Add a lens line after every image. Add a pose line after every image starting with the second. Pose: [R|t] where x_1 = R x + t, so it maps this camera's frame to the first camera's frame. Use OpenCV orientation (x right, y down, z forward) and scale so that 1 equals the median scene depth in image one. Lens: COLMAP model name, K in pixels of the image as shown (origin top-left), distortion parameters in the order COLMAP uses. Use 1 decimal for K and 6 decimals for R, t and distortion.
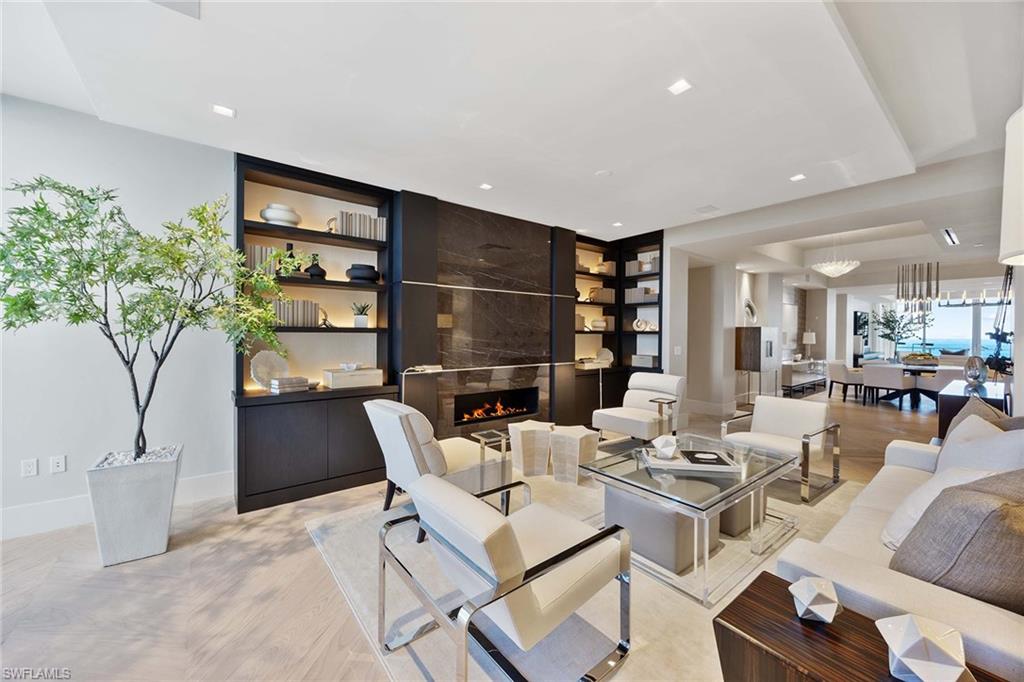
lens RADIAL K [[395.0, 0, 514.9], [0, 395.0, 332.4], [0, 0, 1]] dist [-0.000479, -0.000070]
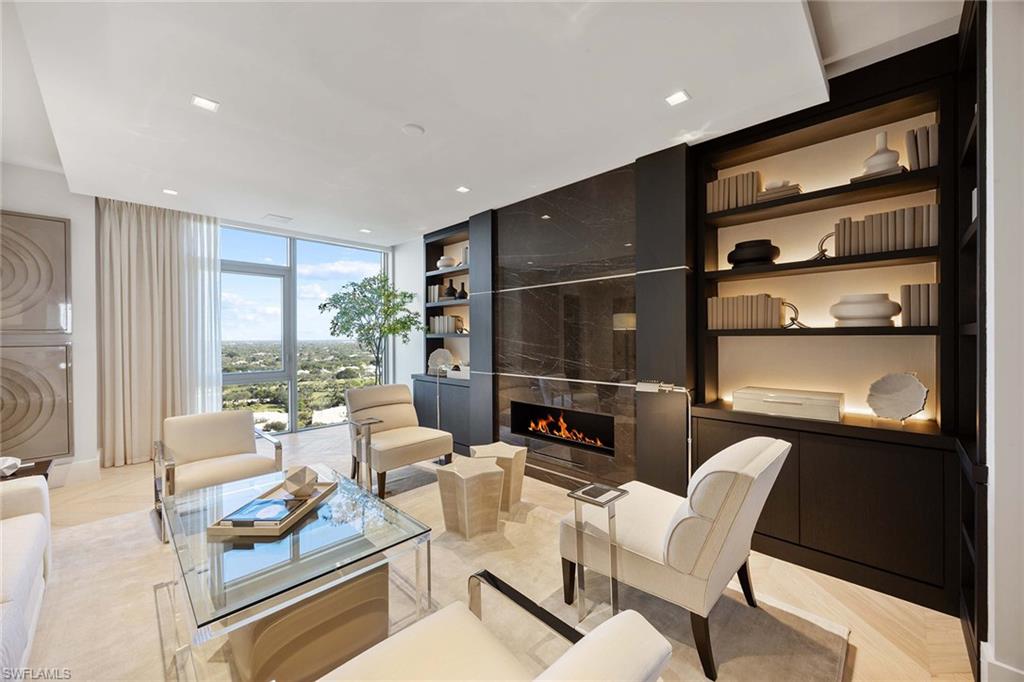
lens RADIAL K [[393.3, 0, 515.3], [0, 393.3, 343.2], [0, 0, 1]] dist [-0.000771, -0.000120]
pose [[0.116032, 0.012226, -0.993170, 0.608756], [0.007906, 0.999881, 0.013232, 0.004383], [0.993214, -0.009387, 0.115922, 0.658110]]
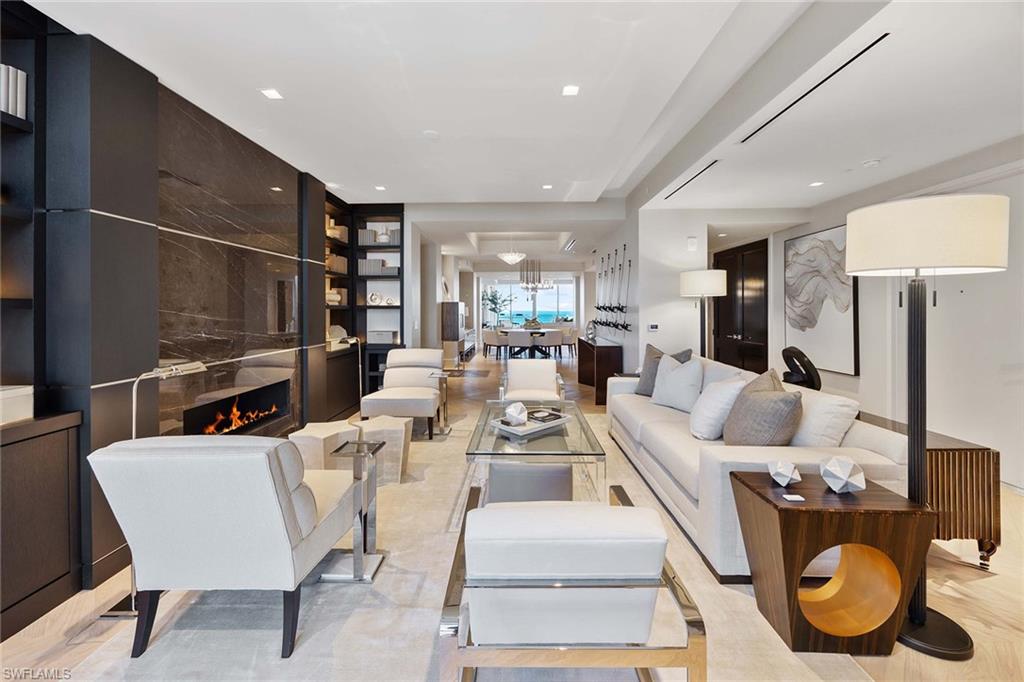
lens RADIAL K [[400.2, 0, 512.1], [0, 400.2, 303.6], [0, 0, 1]] dist [-0.001340, -0.000091]
pose [[0.636409, 0.003855, 0.771343, -0.222217], [0.002895, 0.999969, -0.007387, 0.000198], [-0.771347, 0.006934, 0.636377, 0.155481]]
